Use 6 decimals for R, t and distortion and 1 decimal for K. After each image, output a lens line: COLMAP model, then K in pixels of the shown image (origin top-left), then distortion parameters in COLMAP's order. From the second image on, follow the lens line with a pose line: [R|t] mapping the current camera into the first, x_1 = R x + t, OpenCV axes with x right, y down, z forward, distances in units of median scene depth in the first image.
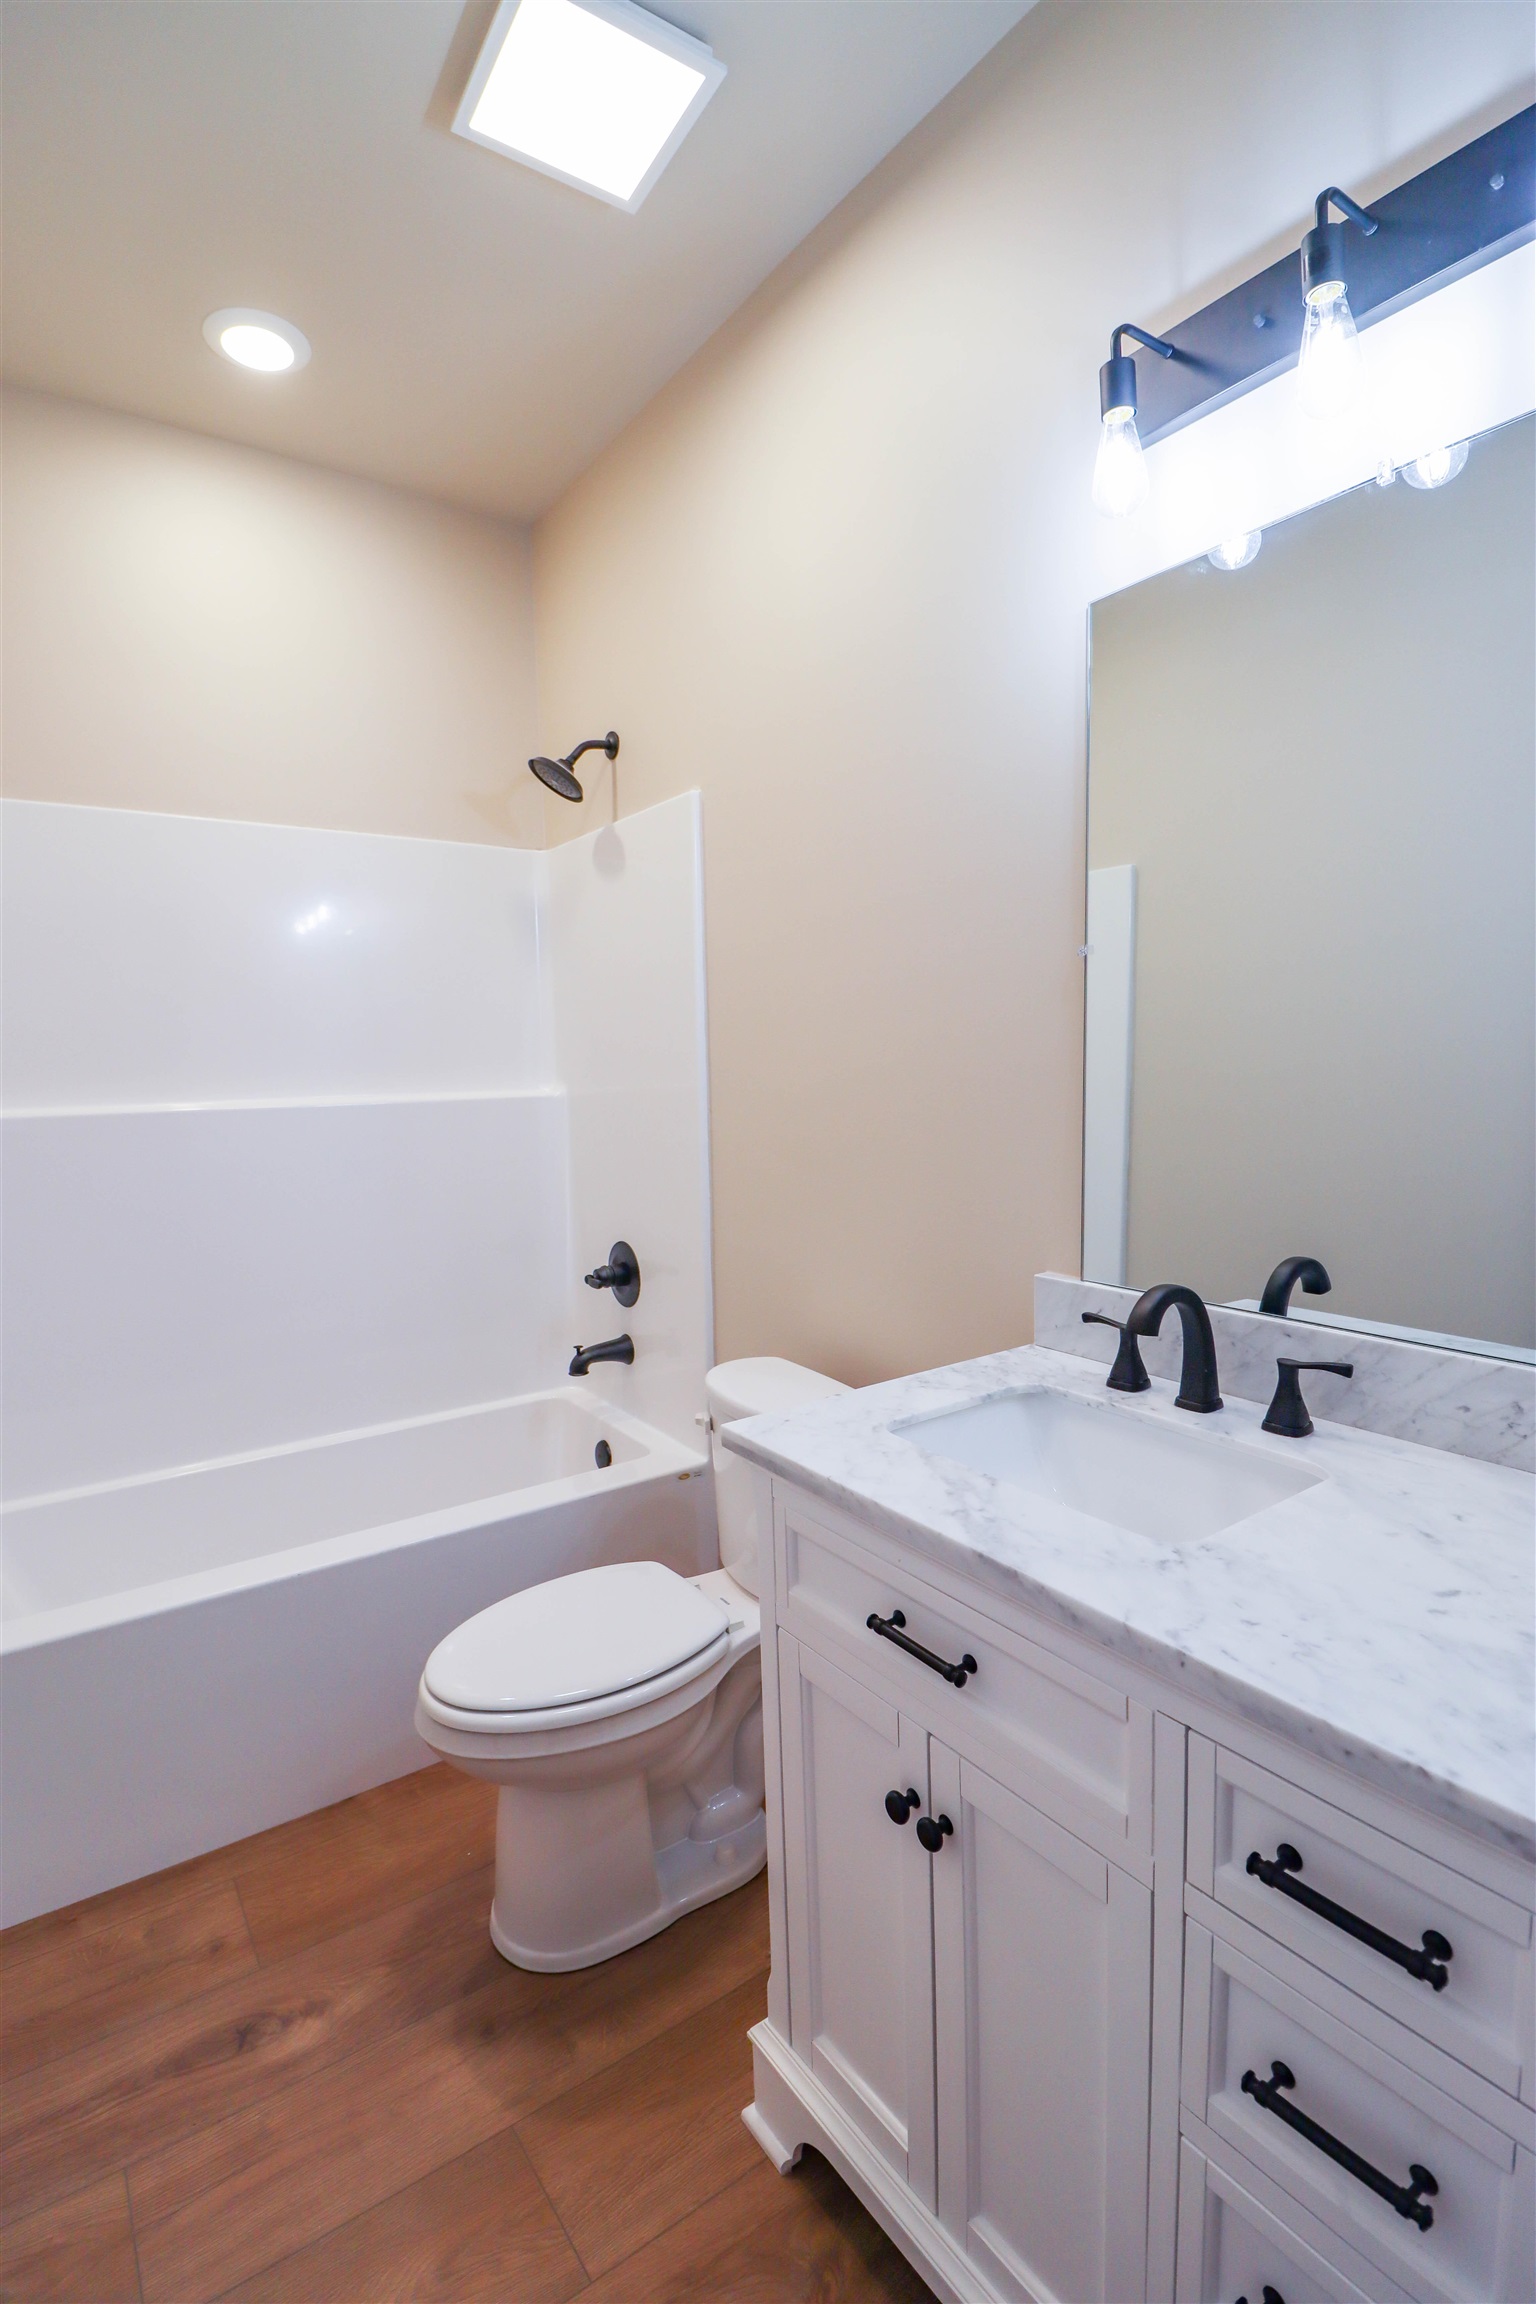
lens RADIAL K [[1079.4, 0, 768.0], [0, 1079.4, 1152.0], [0, 0, 1]] dist [-0.020120, -0.000731]
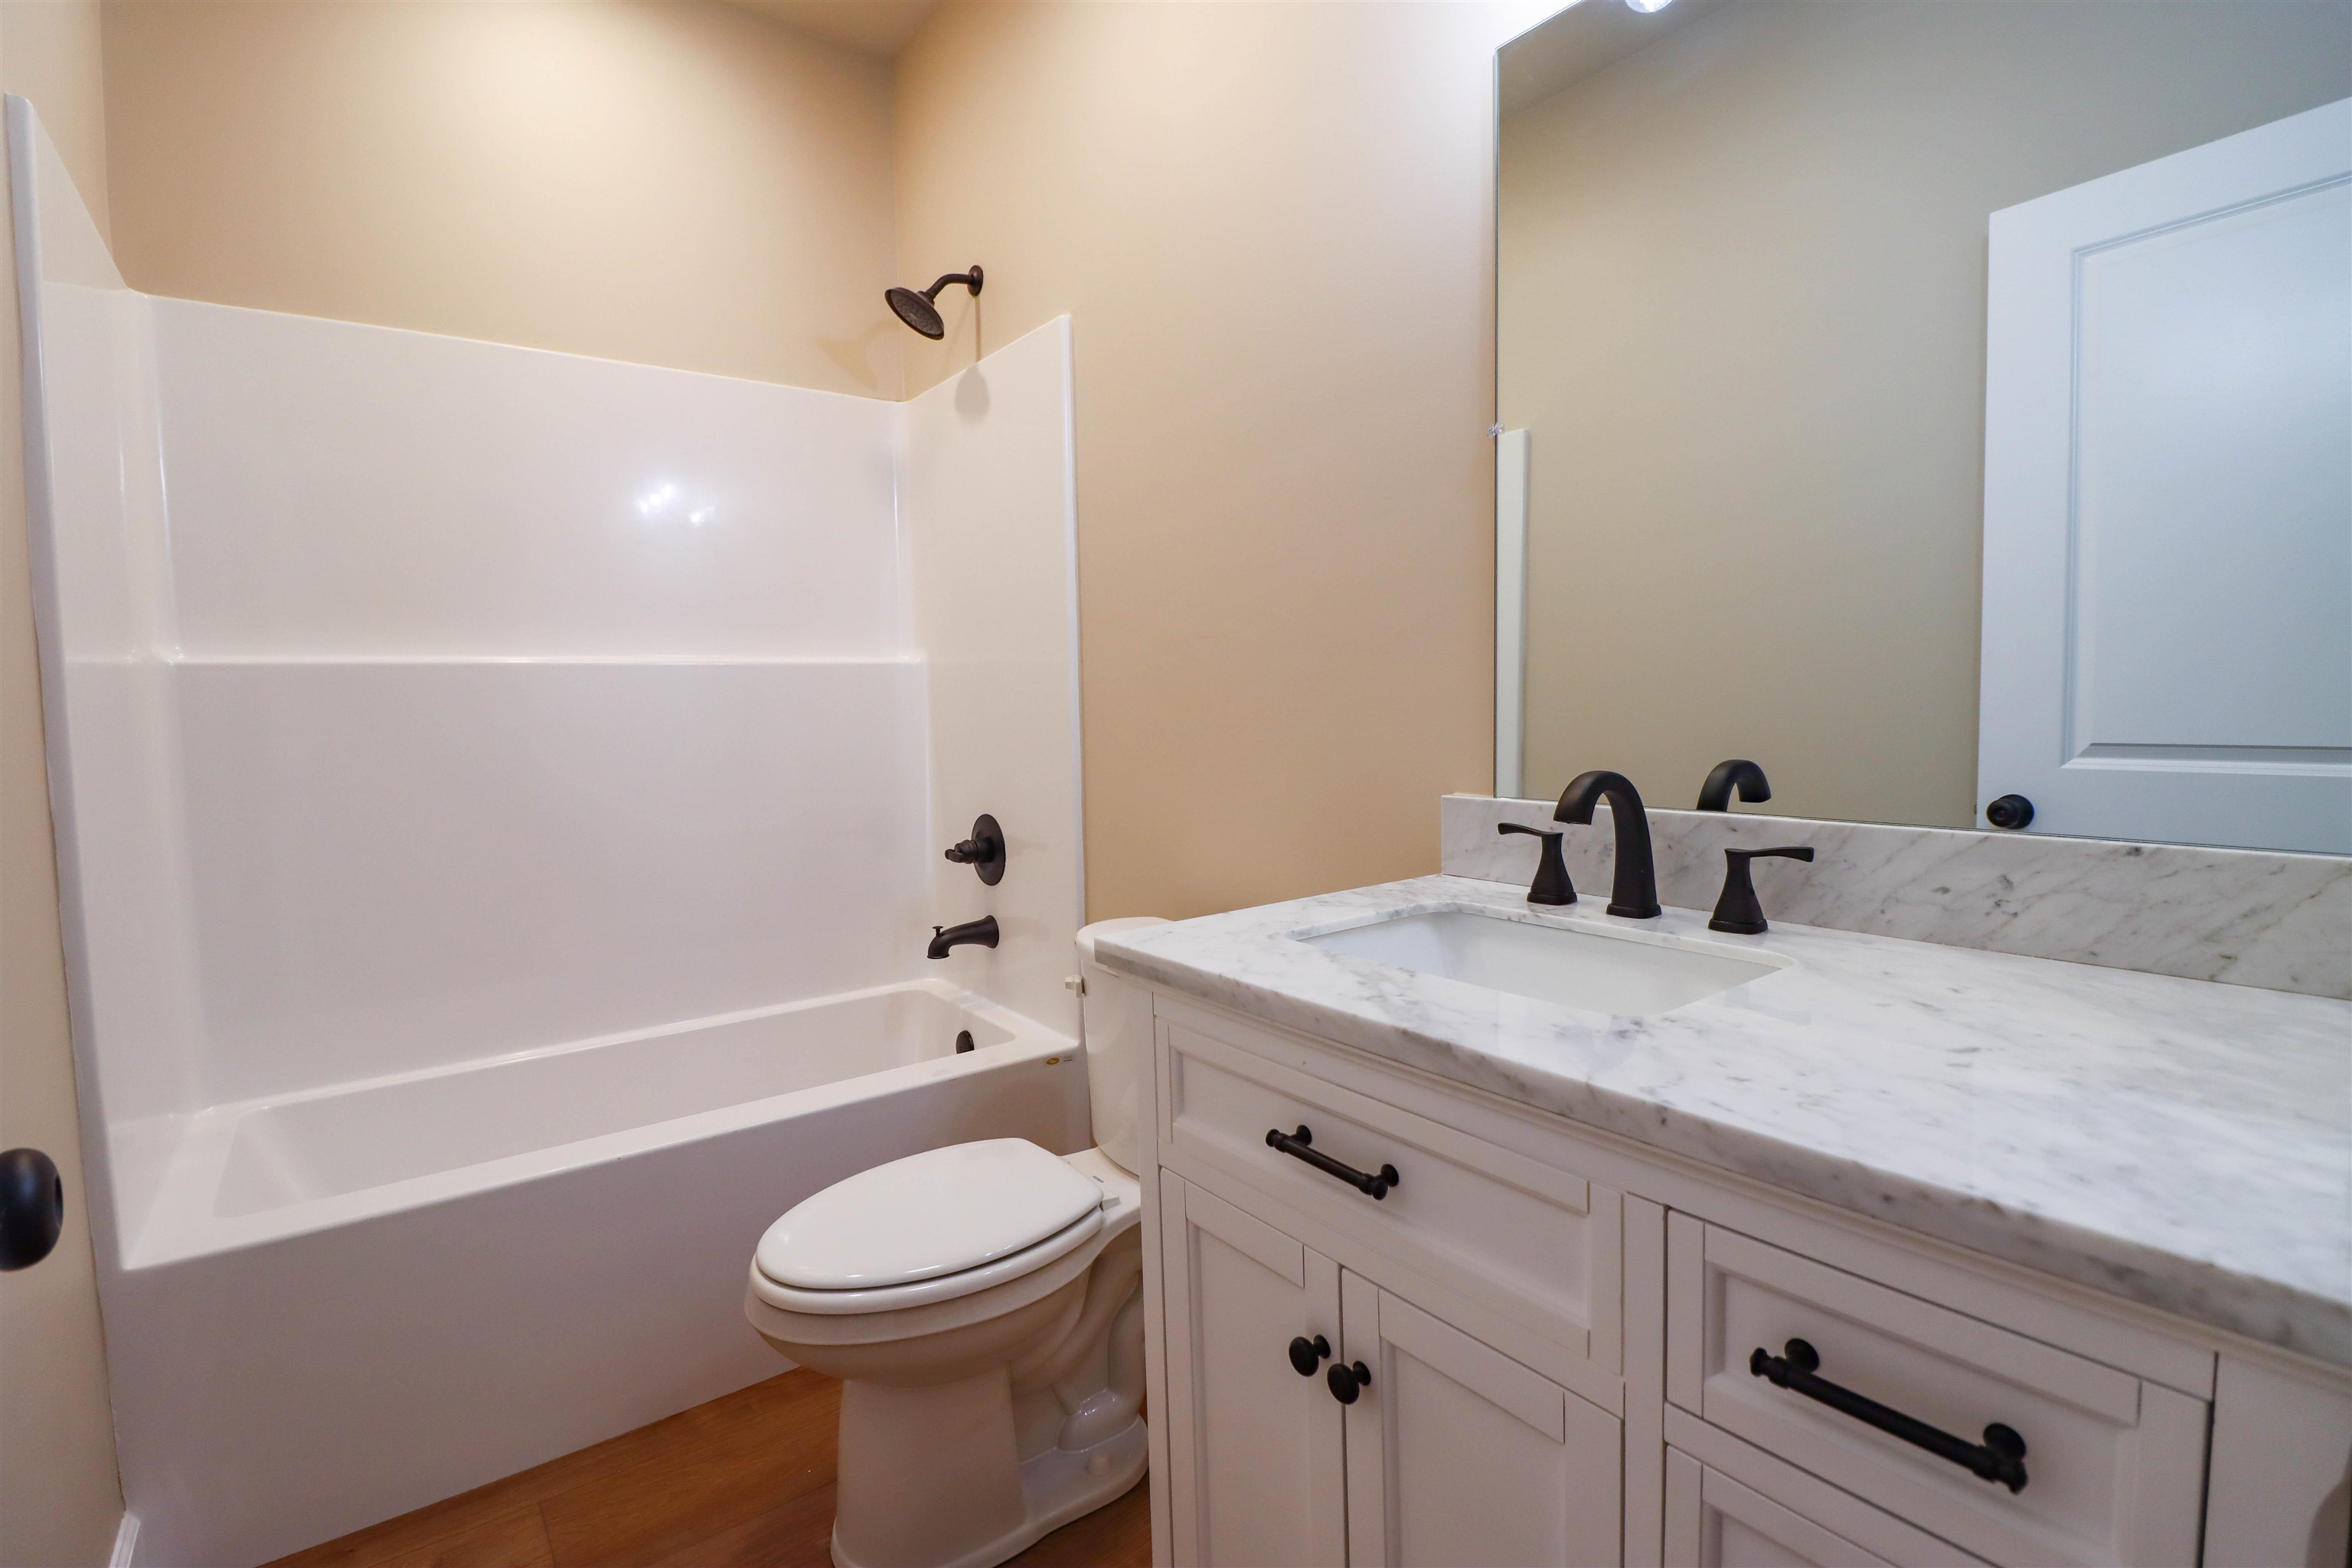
lens RADIAL K [[1101.9, 0, 1172.2], [0, 1101.9, 767.8], [0, 0, 1]] dist [-0.020120, -0.000731]
pose [[0.999573, -0.002303, 0.029125, -0.005566], [0.003024, 0.999689, -0.024751, 0.126692], [-0.029059, 0.024829, 0.999269, 0.095424]]
